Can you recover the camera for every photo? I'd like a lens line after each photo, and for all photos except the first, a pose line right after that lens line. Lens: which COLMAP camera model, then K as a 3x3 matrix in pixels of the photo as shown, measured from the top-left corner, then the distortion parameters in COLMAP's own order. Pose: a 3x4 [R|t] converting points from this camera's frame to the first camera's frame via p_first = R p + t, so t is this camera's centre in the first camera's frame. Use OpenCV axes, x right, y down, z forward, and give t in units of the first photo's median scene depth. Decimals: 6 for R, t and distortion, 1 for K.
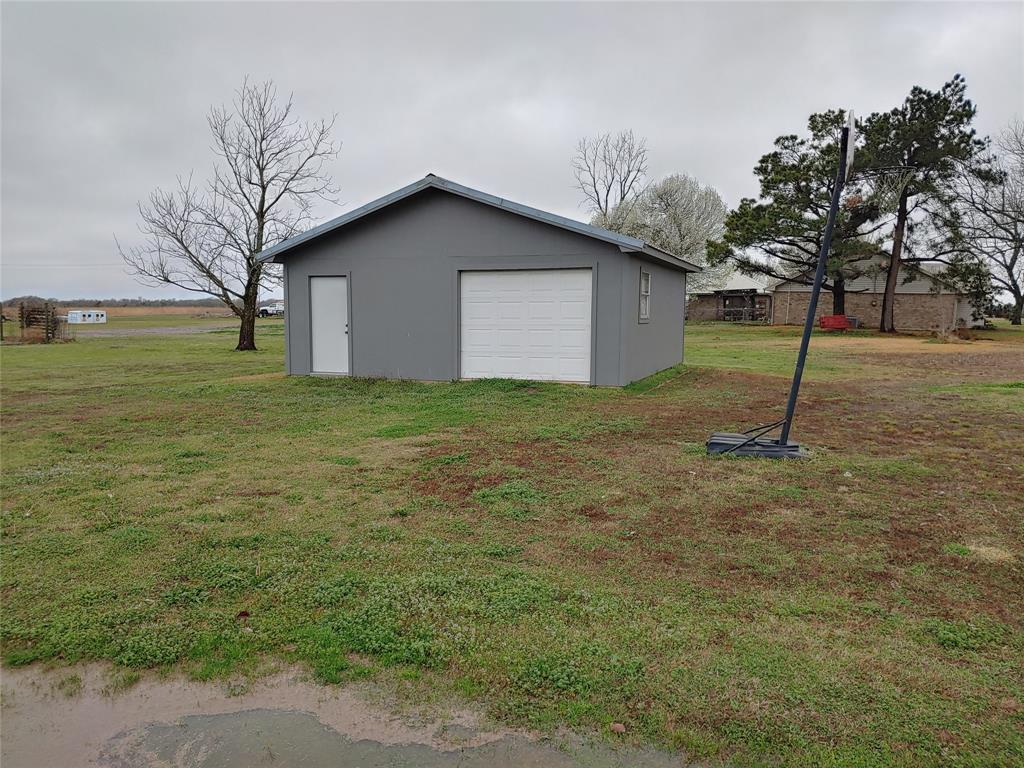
lens RADIAL K [[816.2, 0, 510.9], [0, 816.2, 423.3], [0, 0, 1]] dist [-0.023078, -0.000552]
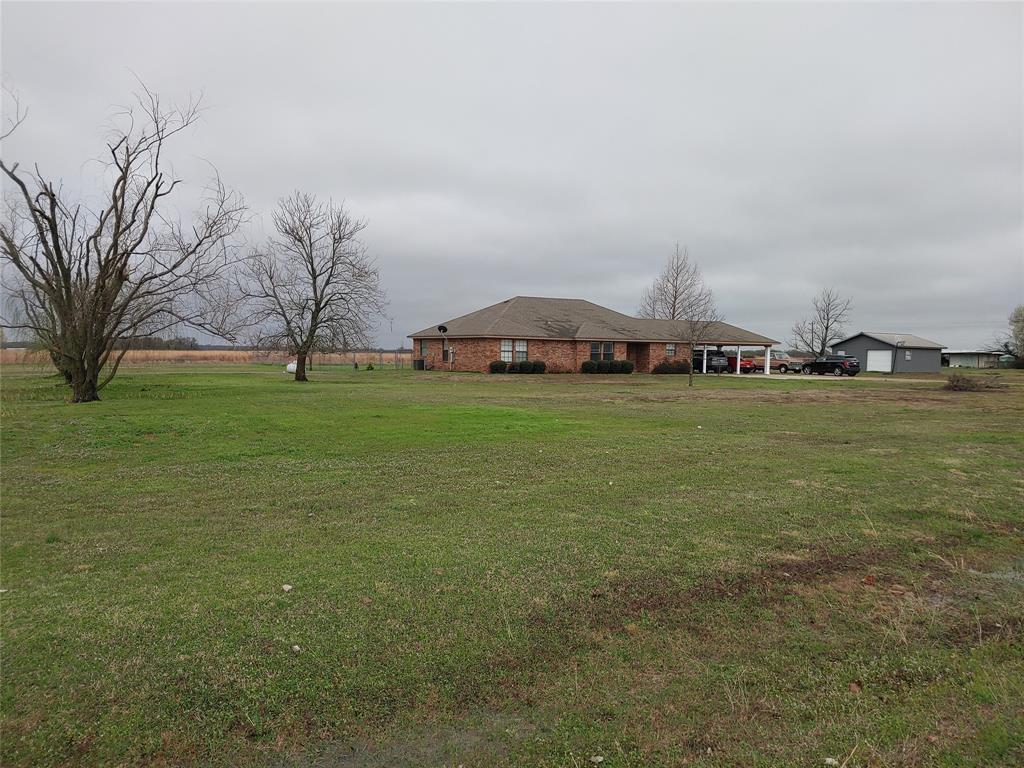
lens RADIAL K [[816.2, 0, 510.9], [0, 816.2, 423.3], [0, 0, 1]] dist [-0.023078, -0.000552]
pose [[0.794079, 0.064282, -0.604405, 1.182395], [-0.101200, 0.994495, -0.027188, 0.587538], [0.599330, 0.082755, 0.796213, -4.029766]]
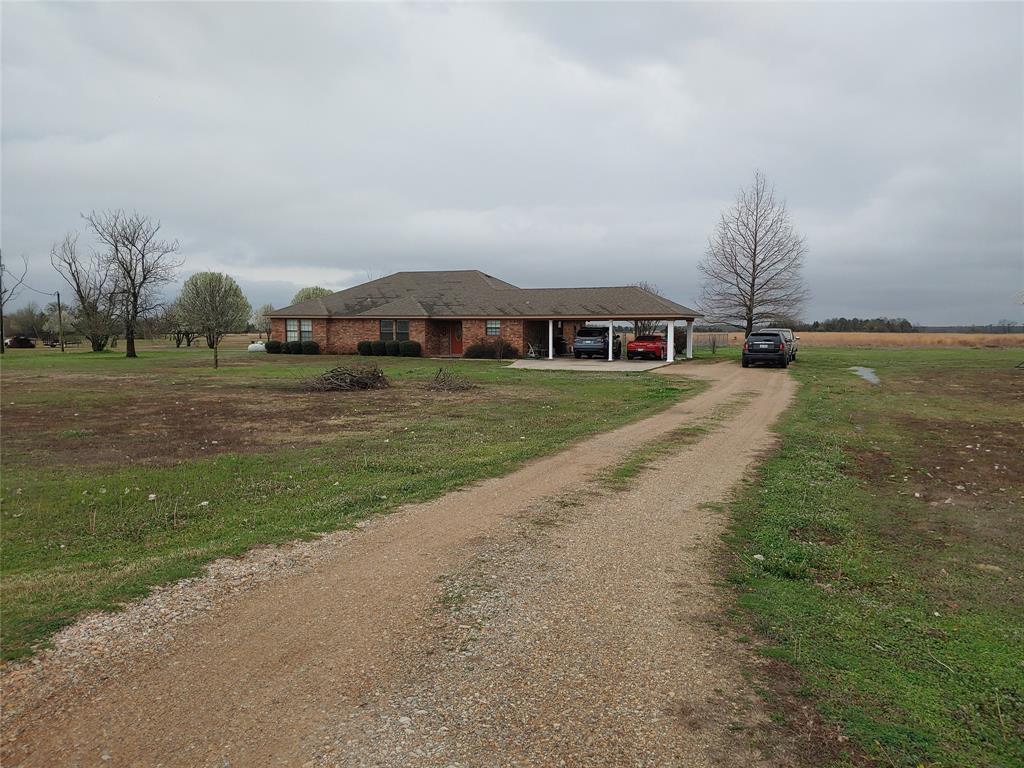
lens RADIAL K [[814.3, 0, 558.7], [0, 814.3, 383.1], [0, 0, 1]] dist [0.073094, -0.002260]
pose [[0.020996, 0.072667, -0.997135, 2.360777], [-0.144331, 0.987128, 0.068898, 0.076387], [0.989307, 0.142471, 0.031214, -0.722950]]
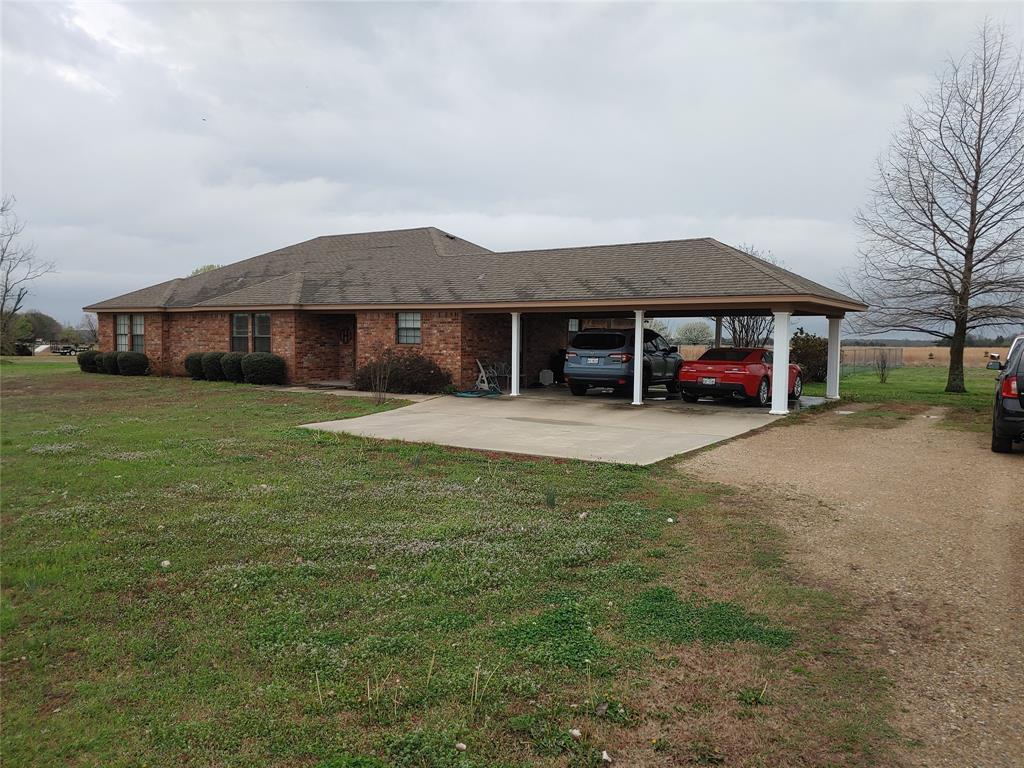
lens RADIAL K [[816.2, 0, 510.9], [0, 816.2, 423.3], [0, 0, 1]] dist [-0.023078, -0.000552]
pose [[-0.197532, 0.103452, -0.974822, 0.892632], [-0.150230, 0.979475, 0.134388, 0.060592], [0.968717, 0.172993, -0.177936, -0.452694]]
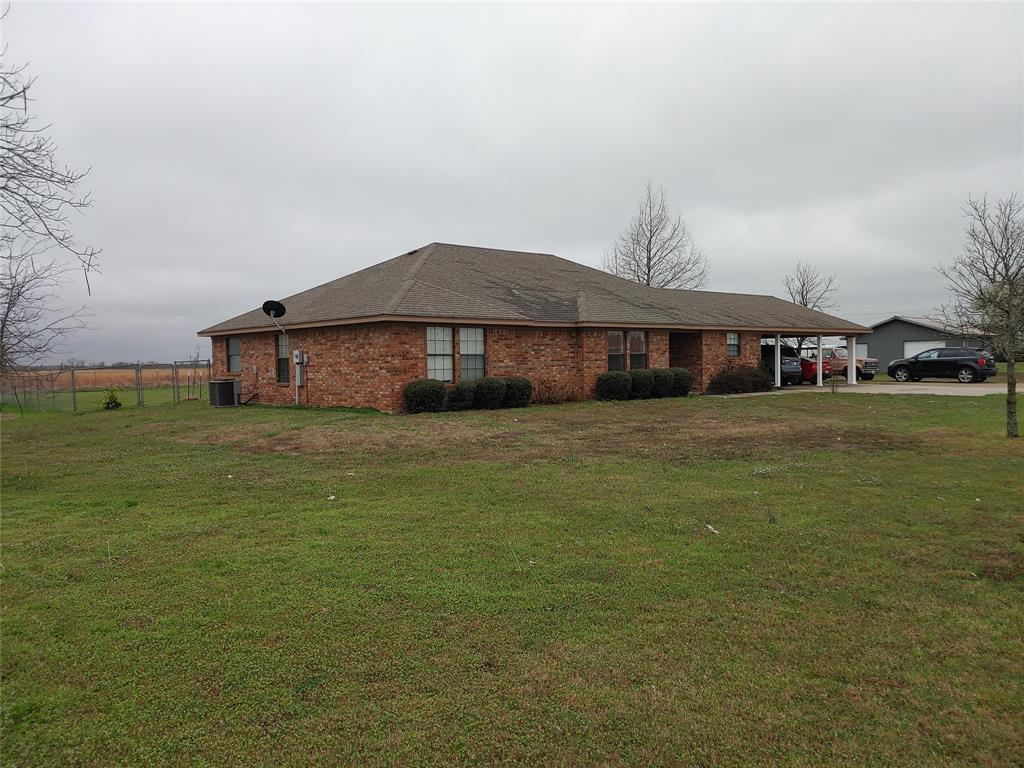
lens RADIAL K [[816.2, 0, 510.9], [0, 816.2, 423.3], [0, 0, 1]] dist [-0.023078, -0.000552]
pose [[0.899763, 0.018807, -0.435973, -0.050465], [-0.045947, 0.997600, -0.051790, 0.400358], [0.433953, 0.066630, 0.898468, -2.694741]]
